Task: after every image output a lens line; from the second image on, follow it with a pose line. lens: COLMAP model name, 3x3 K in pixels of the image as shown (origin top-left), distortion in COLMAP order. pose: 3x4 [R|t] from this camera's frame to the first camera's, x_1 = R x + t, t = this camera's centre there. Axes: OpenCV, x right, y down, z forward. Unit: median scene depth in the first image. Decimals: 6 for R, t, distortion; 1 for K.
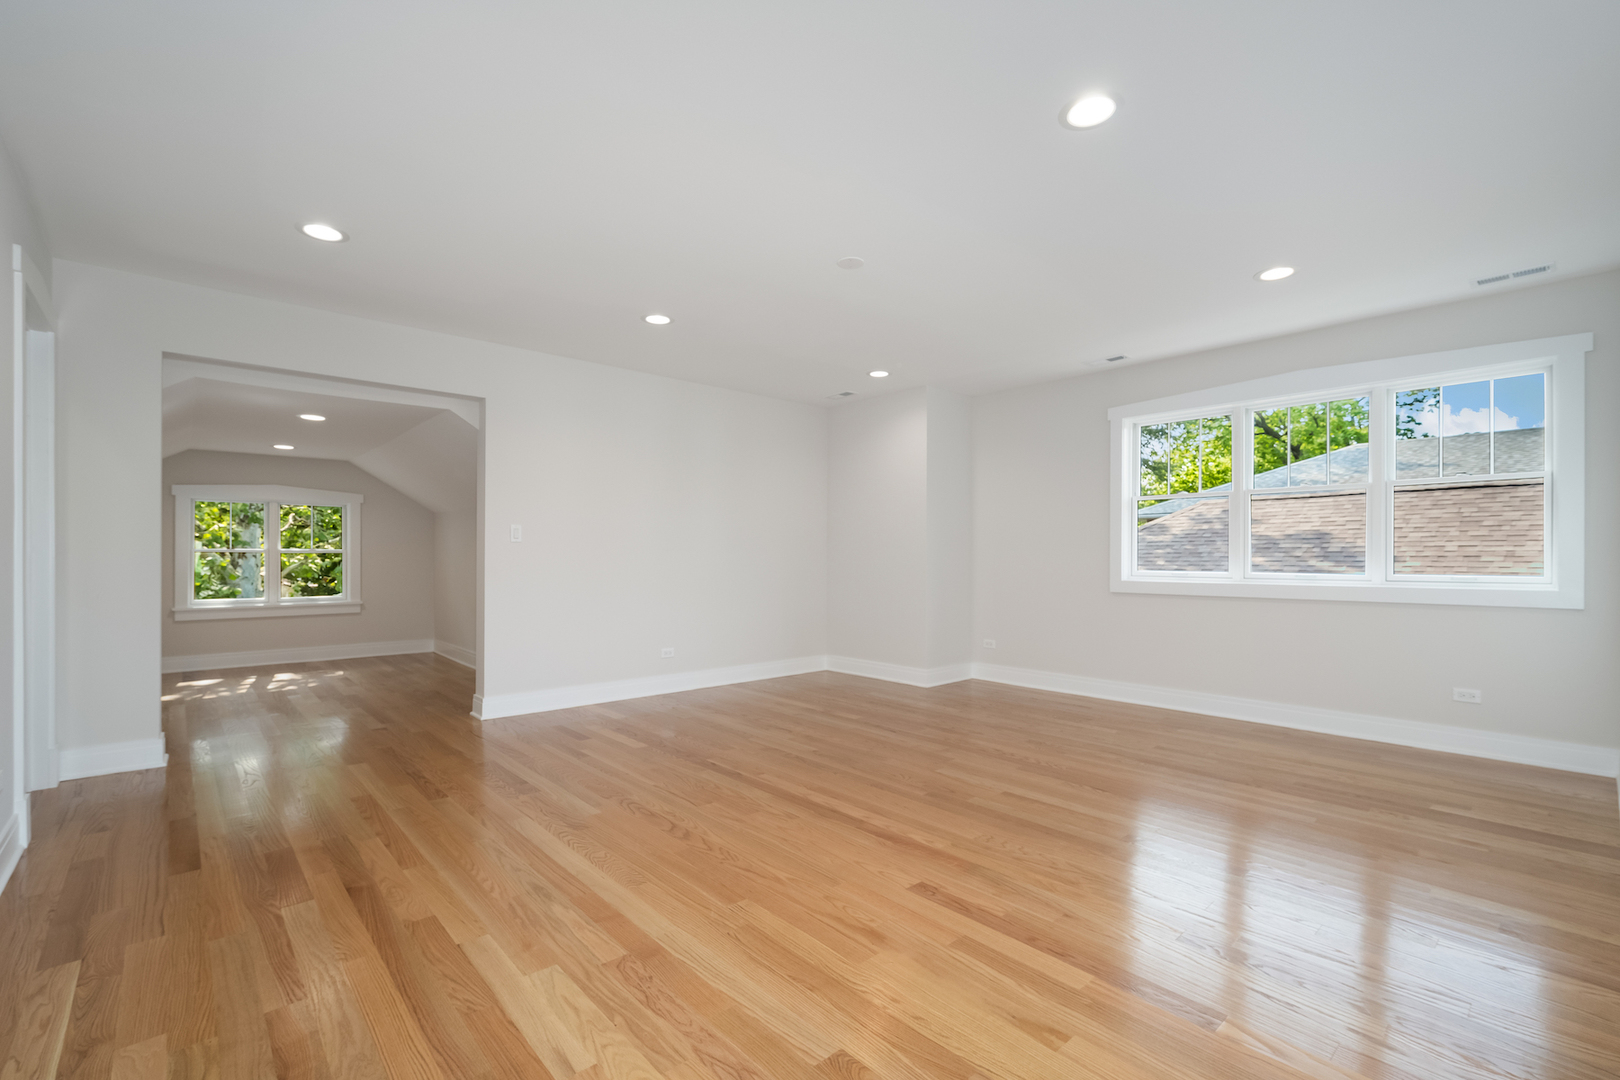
lens RADIAL K [[711.3, 0, 812.0], [0, 711.3, 552.9], [0, 0, 1]] dist [0.002190, -0.000503]
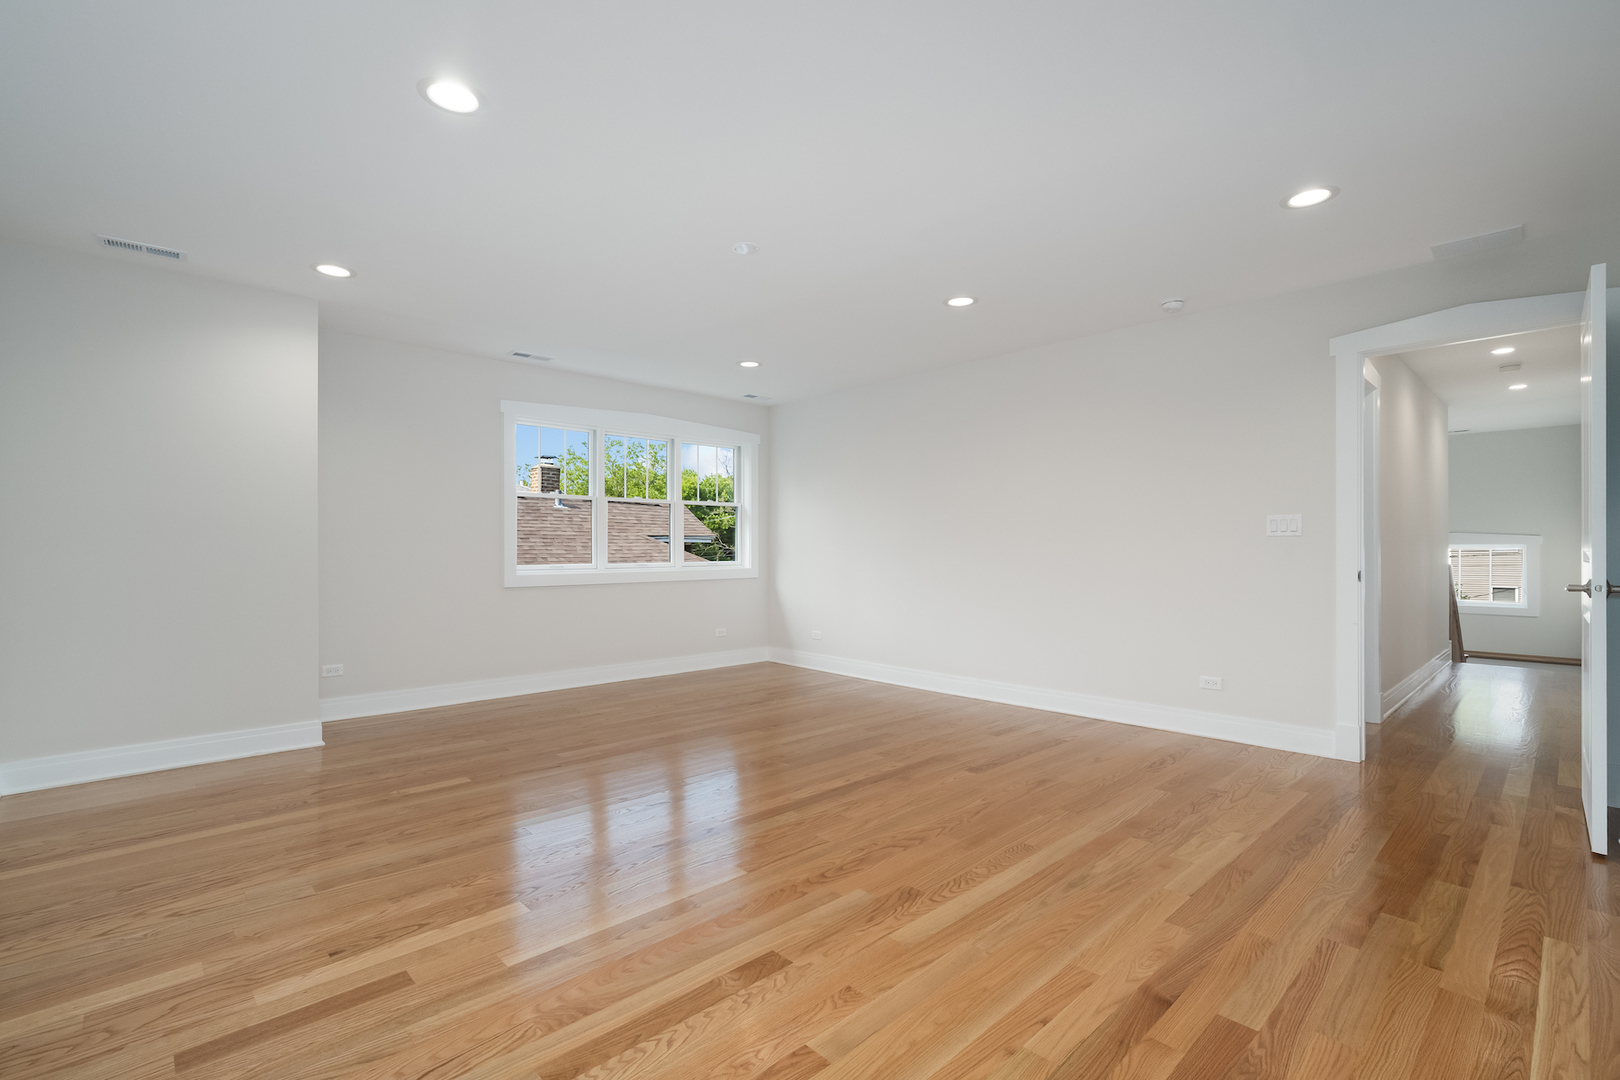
lens RADIAL K [[735.0, 0, 811.5], [0, 735.0, 551.8], [0, 0, 1]] dist [0.009361, 0.000179]
pose [[-0.034089, -0.001056, 0.999418, -1.218173], [-0.006909, 0.999976, 0.000821, 0.003053], [-0.999395, -0.006877, -0.034096, 1.214947]]
